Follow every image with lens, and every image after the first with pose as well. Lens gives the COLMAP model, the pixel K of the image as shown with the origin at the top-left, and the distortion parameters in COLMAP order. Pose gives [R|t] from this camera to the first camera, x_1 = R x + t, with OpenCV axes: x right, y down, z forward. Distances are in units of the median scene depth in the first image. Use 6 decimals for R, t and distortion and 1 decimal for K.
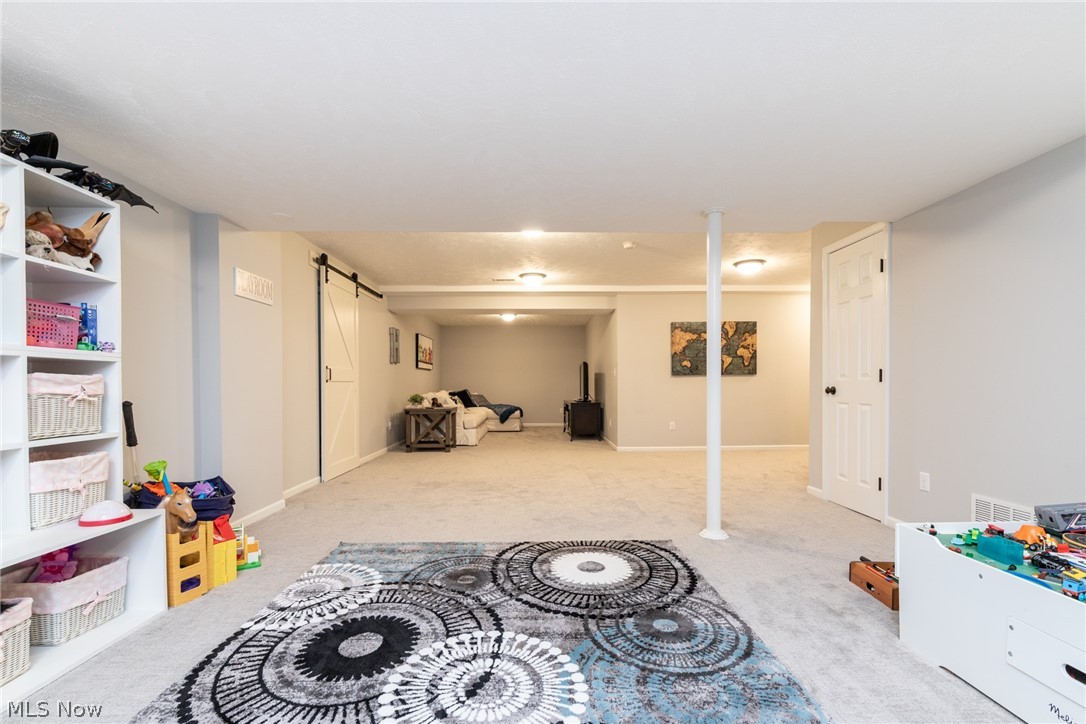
lens RADIAL K [[471.8, 0, 541.8], [0, 471.8, 380.6], [0, 0, 1]] dist [0.000556, 0.000034]
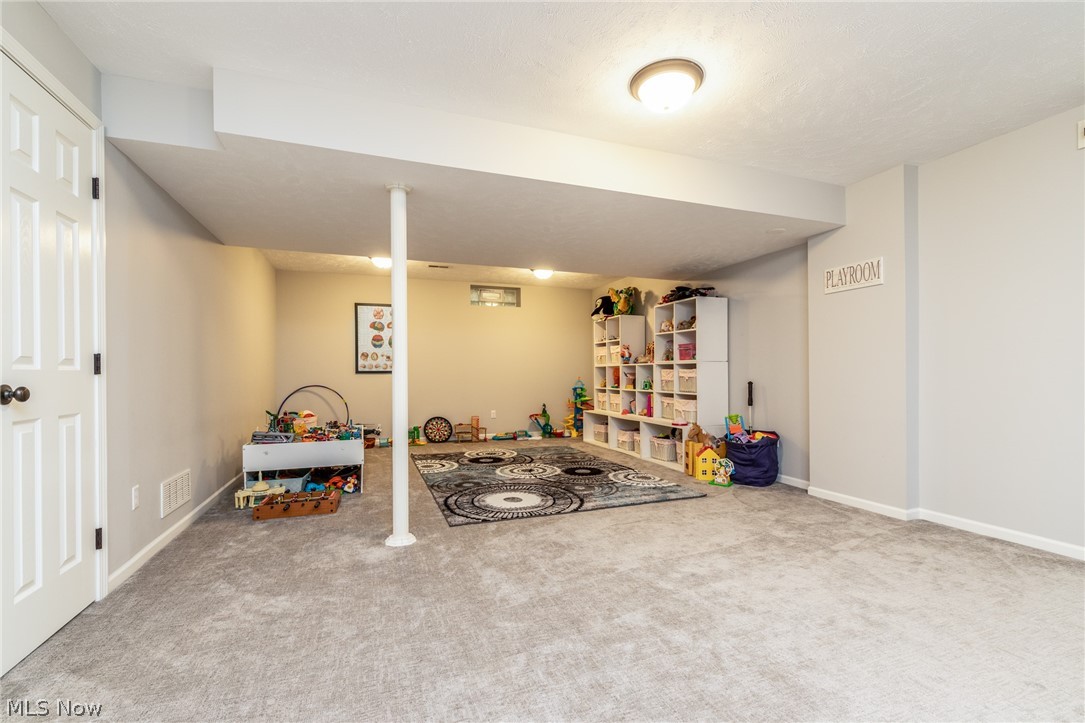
lens RADIAL K [[471.4, 0, 541.3], [0, 471.4, 380.1], [0, 0, 1]] dist [0.000556, 0.000034]
pose [[-0.944345, 0.013406, -0.328683, 0.500086], [0.012609, 0.999910, 0.004558, 0.016001], [0.328714, 0.000160, -0.944429, 2.413639]]
